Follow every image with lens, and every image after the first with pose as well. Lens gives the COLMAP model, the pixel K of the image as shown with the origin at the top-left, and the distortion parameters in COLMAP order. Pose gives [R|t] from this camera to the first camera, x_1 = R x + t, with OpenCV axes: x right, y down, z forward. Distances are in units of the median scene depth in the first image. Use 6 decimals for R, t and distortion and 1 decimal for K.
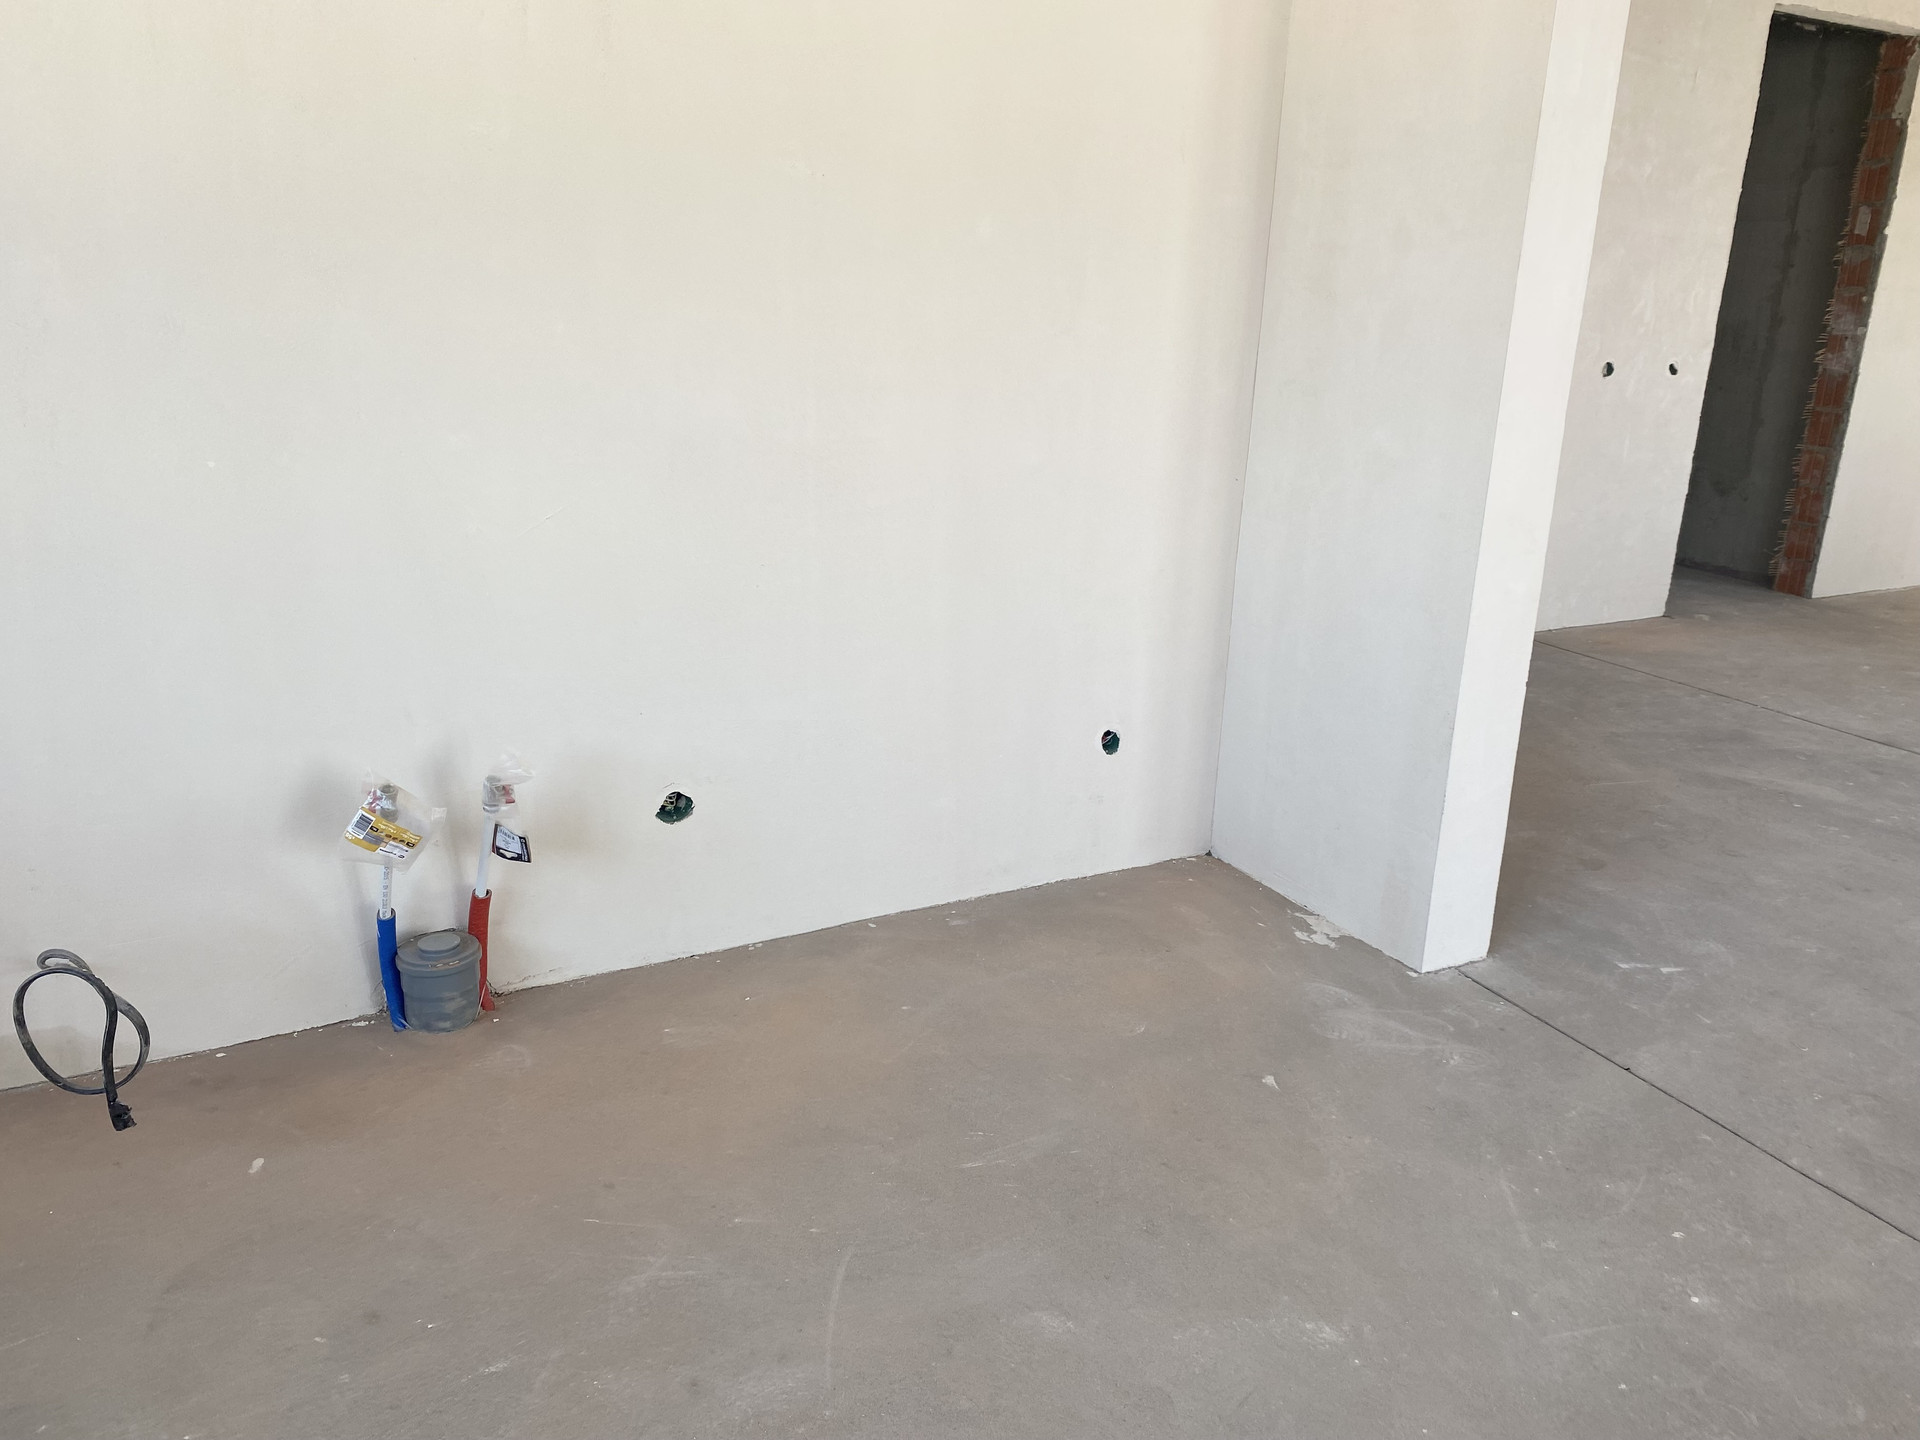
lens RADIAL K [[1532.2, 0, 960.0], [0, 1532.2, 720.0], [0, 0, 1]] dist [-0.006270, -0.006702]
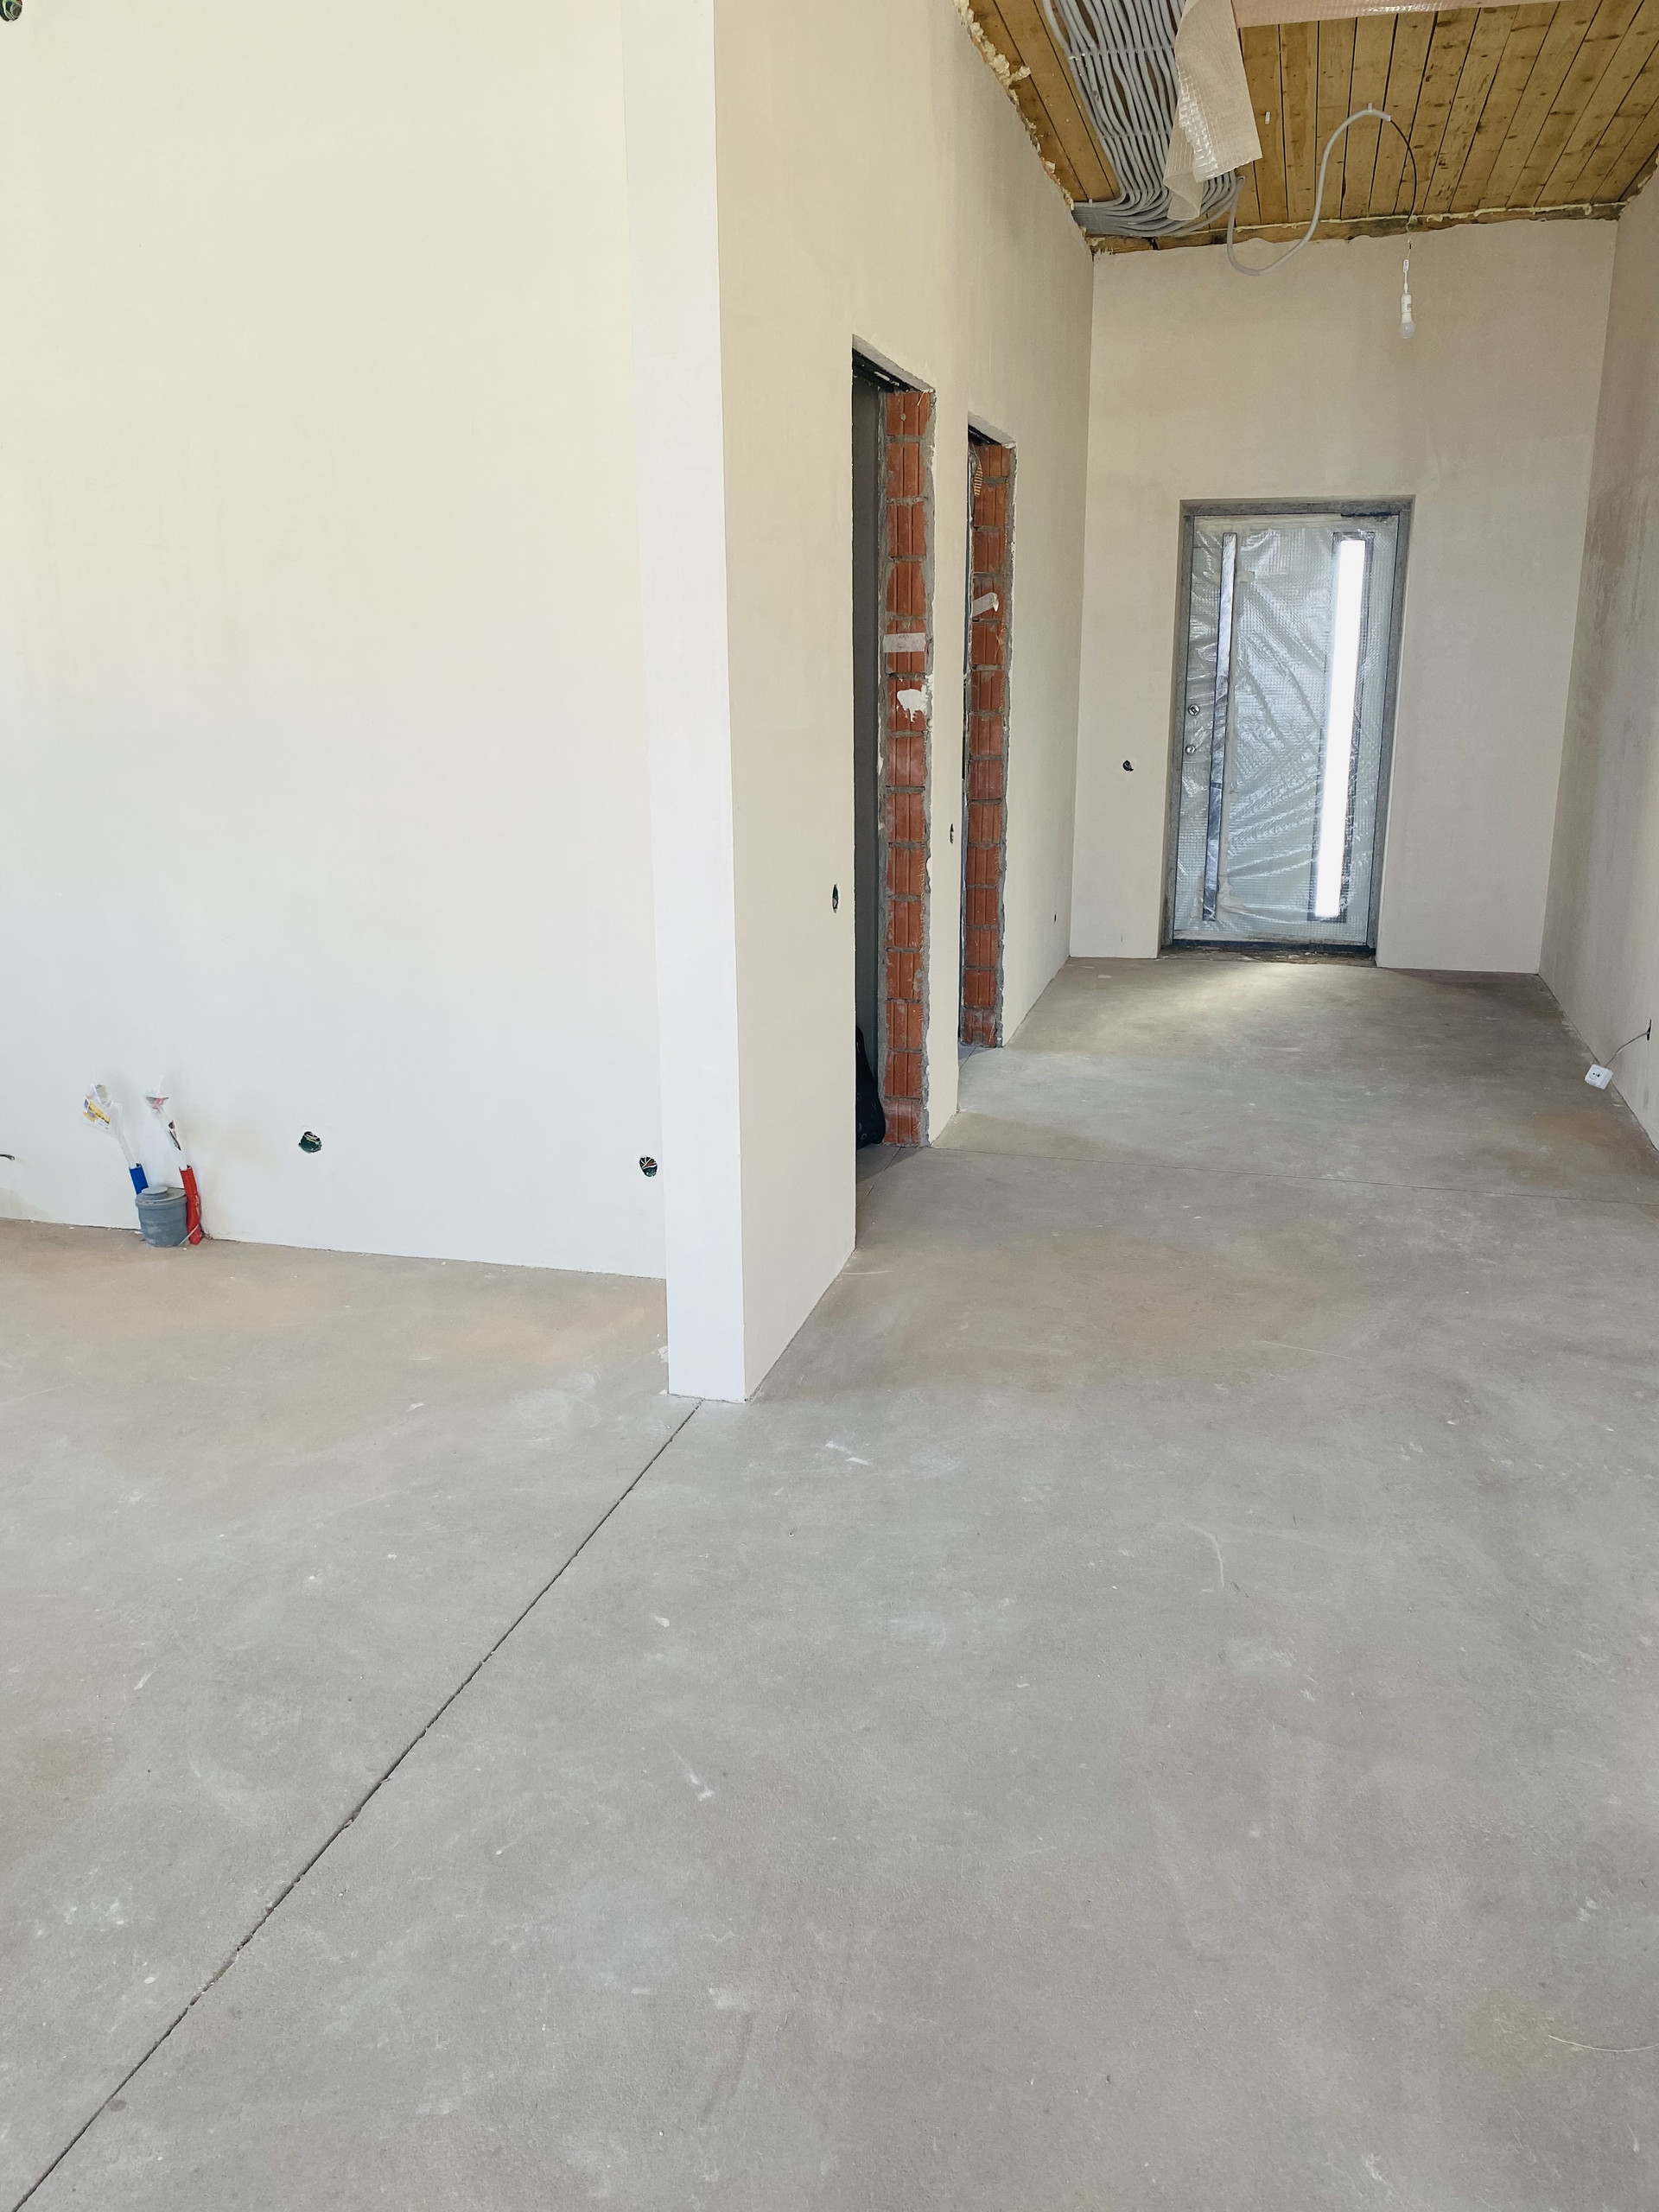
lens RADIAL K [[1765.2, 0, 829.5], [0, 1765.2, 1106.0], [0, 0, 1]] dist [-0.006270, -0.006702]
pose [[0.693747, 0.134293, -0.707587, 1.365565], [-0.173500, 0.984691, 0.016778, -0.093318], [0.699008, 0.111127, 0.706427, 0.144122]]
